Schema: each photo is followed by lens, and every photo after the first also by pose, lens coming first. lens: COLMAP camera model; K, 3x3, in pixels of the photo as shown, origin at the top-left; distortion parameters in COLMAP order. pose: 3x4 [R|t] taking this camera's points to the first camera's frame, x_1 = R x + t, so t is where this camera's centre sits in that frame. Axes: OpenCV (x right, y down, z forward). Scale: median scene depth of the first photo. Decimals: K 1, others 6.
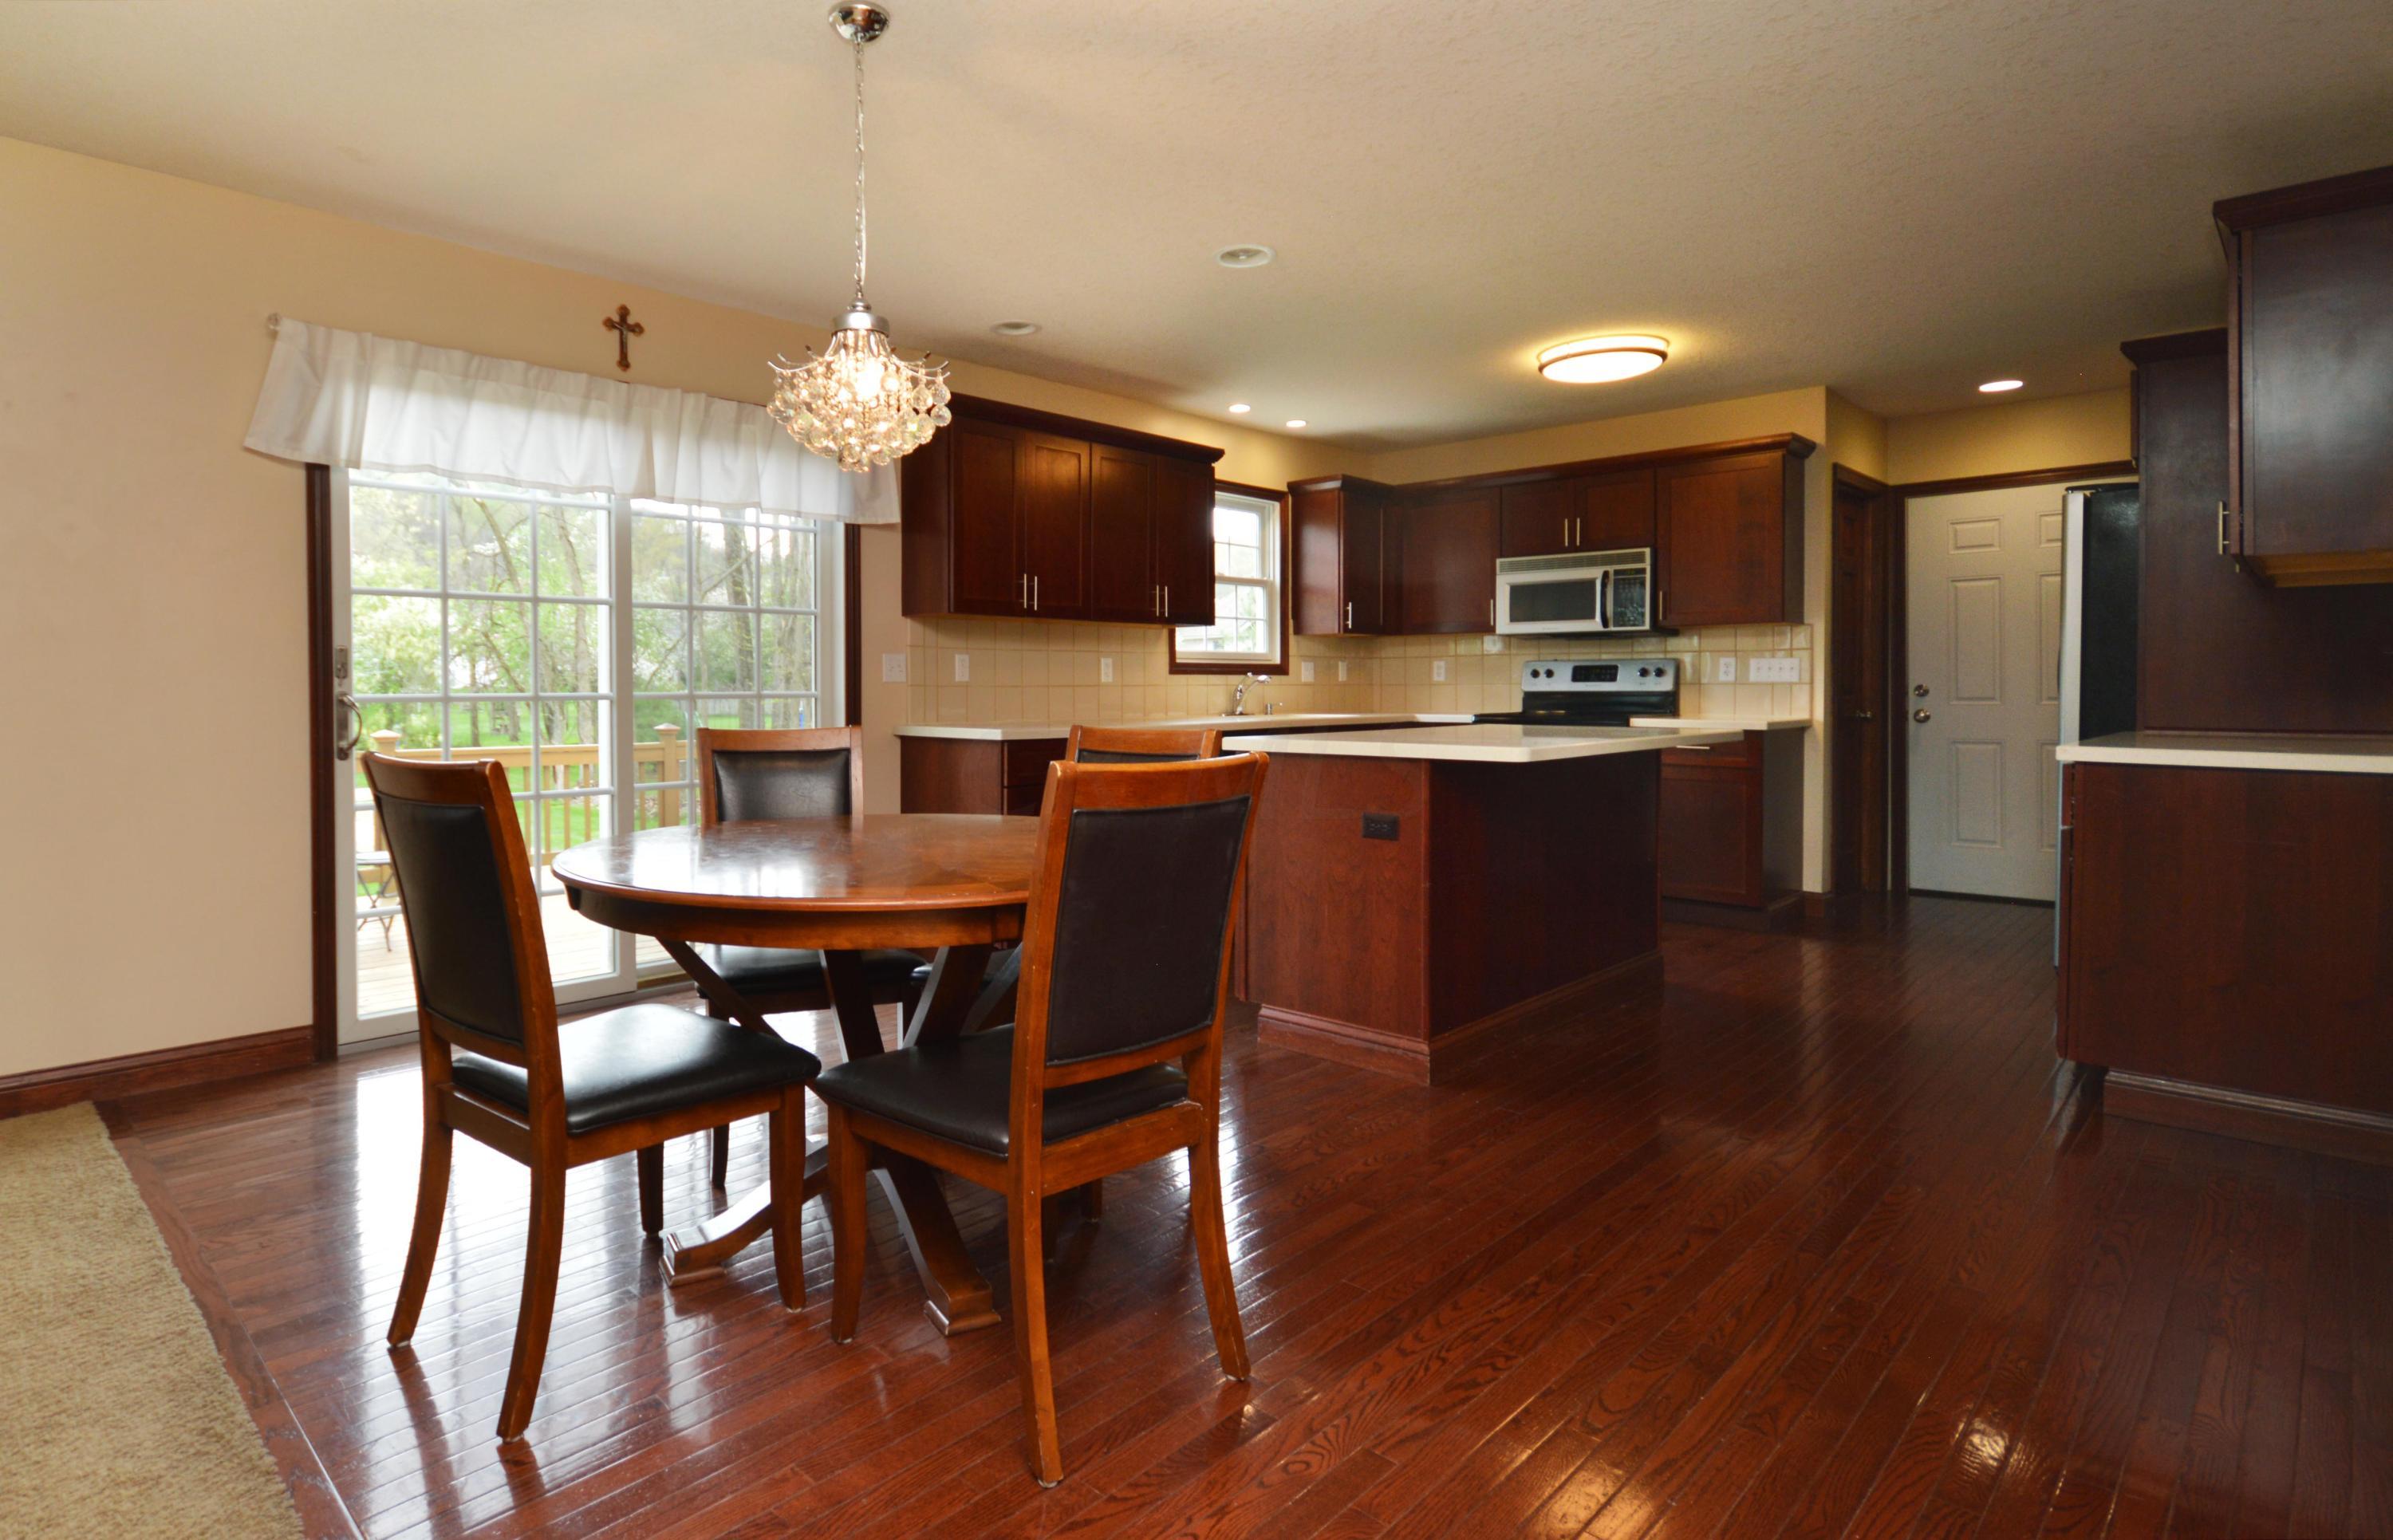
lens RADIAL K [[1237.5, 0, 1014.4], [0, 1237.5, 692.7], [0, 0, 1]] dist [-0.000475, 0.000187]
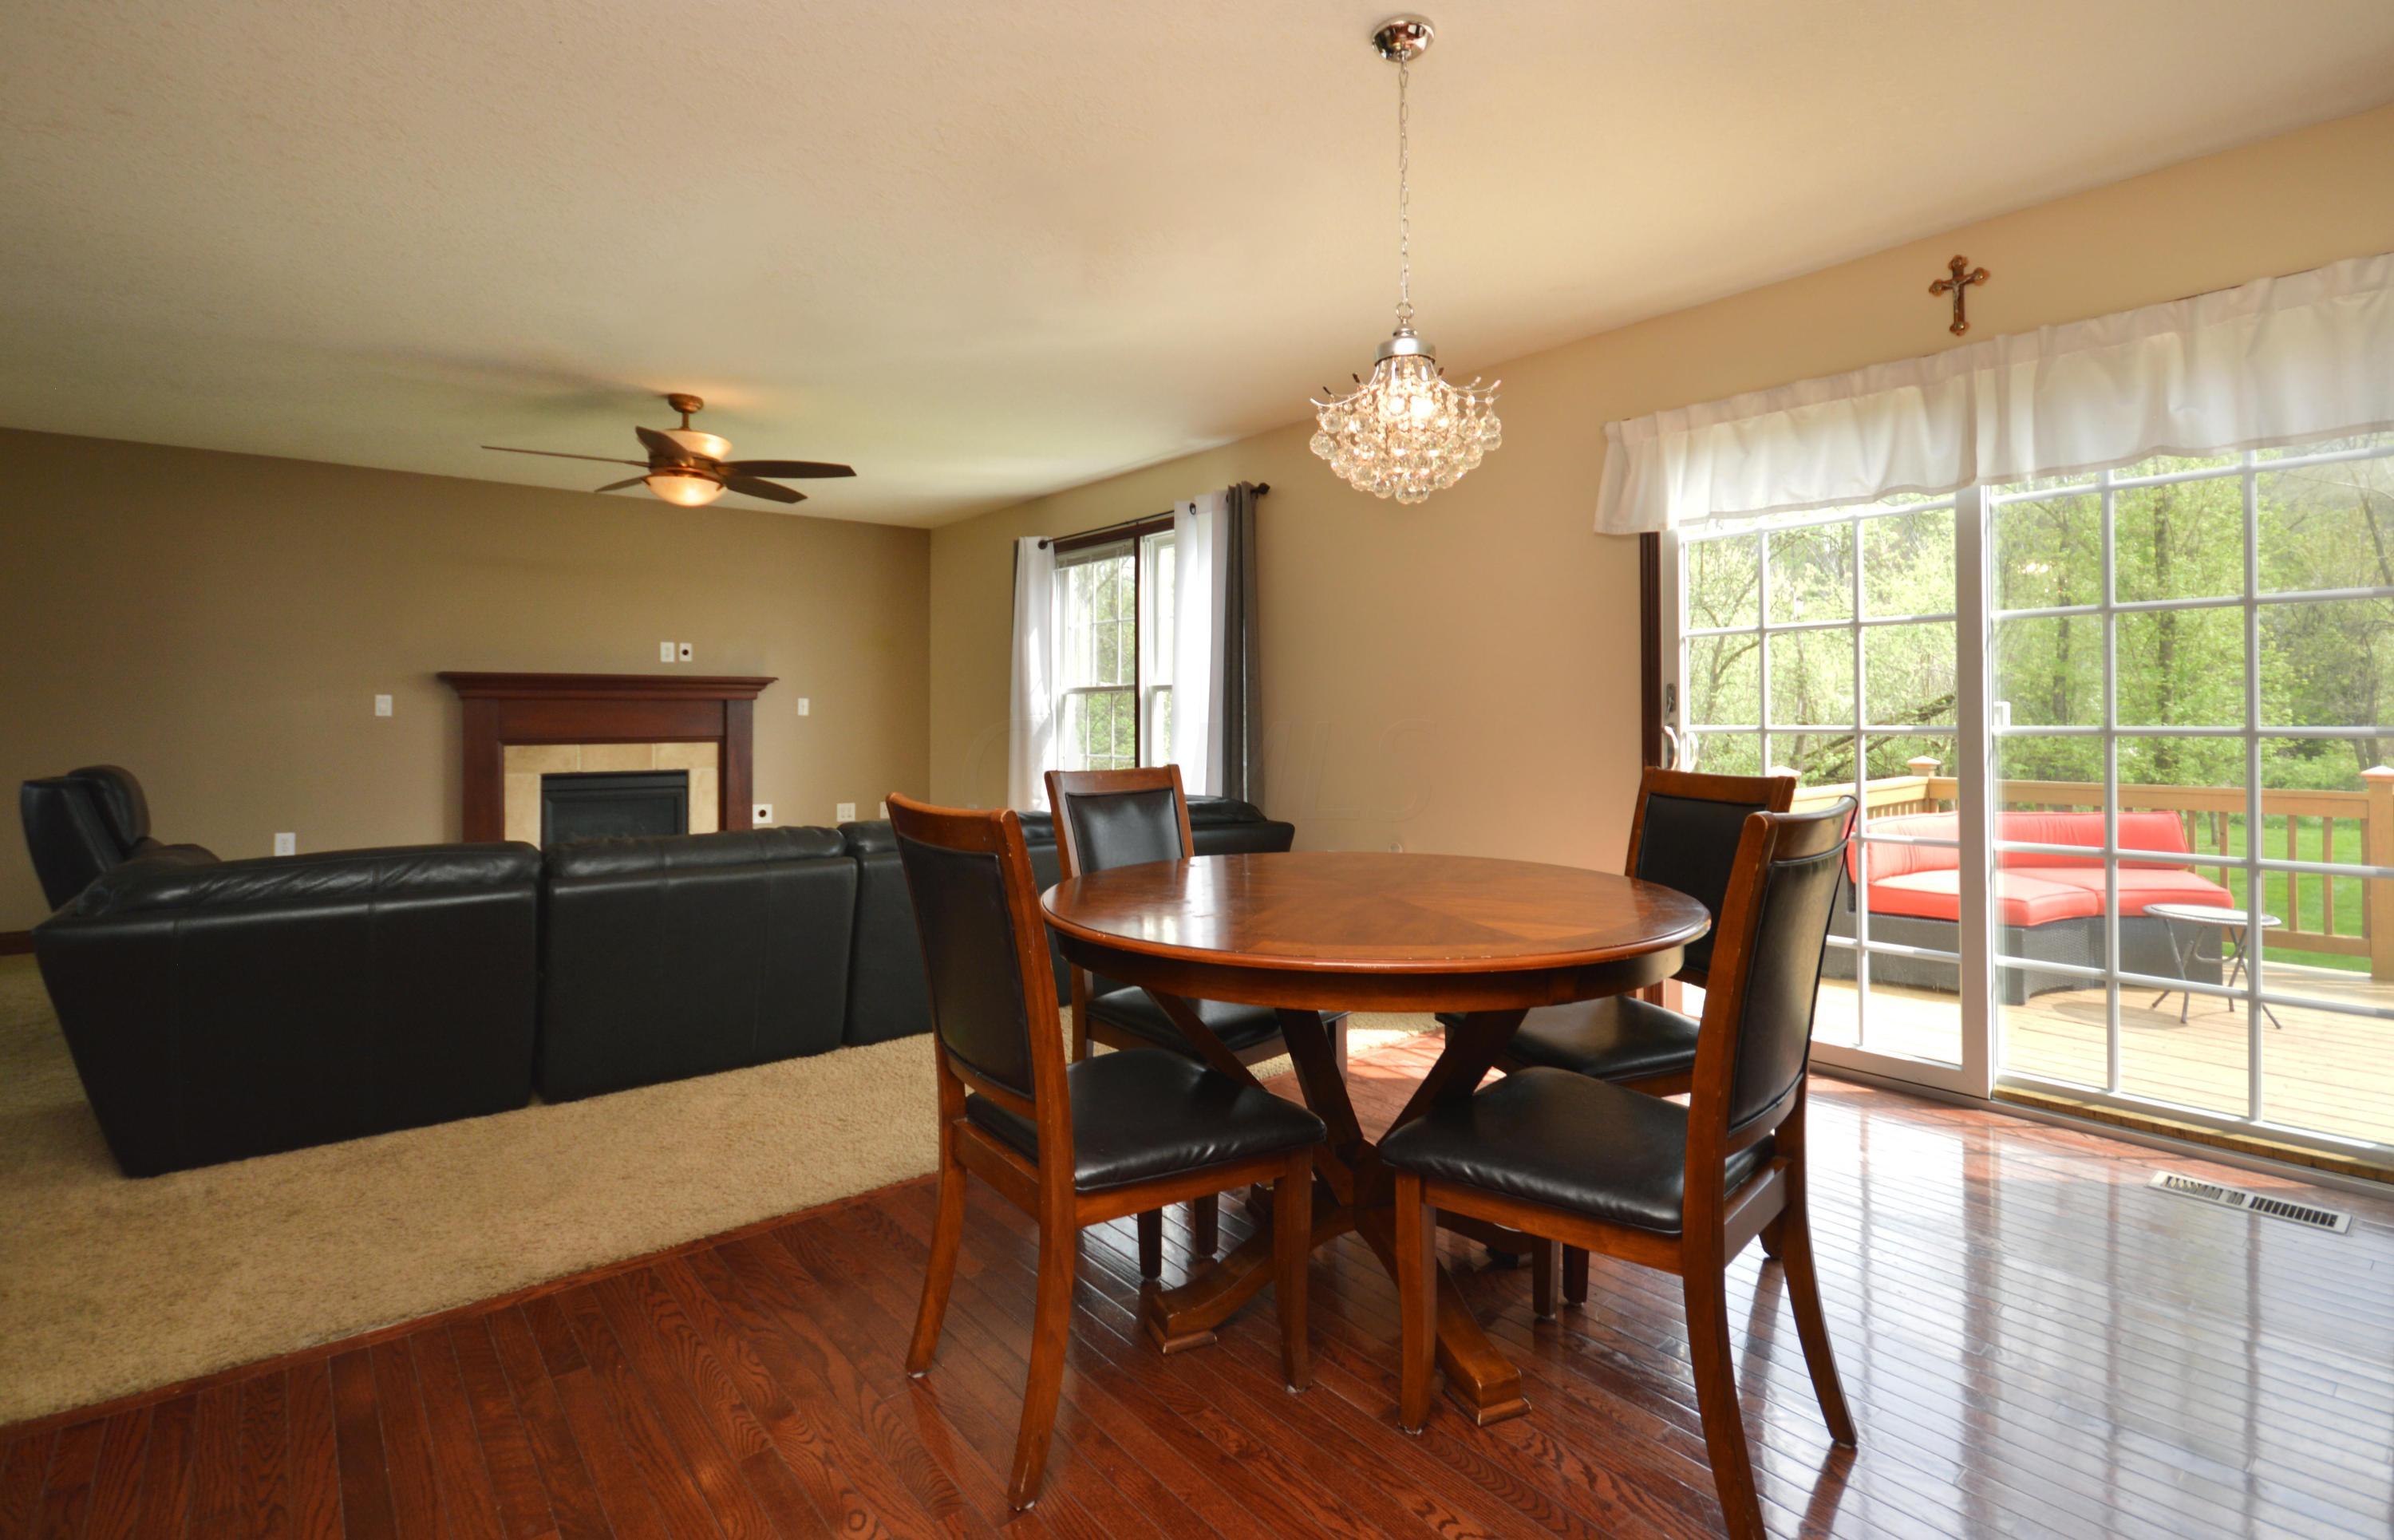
lens RADIAL K [[1106.4, 0, 1198.8], [0, 1106.4, 695.3], [0, 0, 1]] dist [-0.018878, -0.000183]
pose [[-0.065943, -0.014429, -0.997719, 0.315101], [0.000767, 0.999894, -0.014511, -0.008291], [0.997823, -0.001722, -0.065925, 0.392518]]
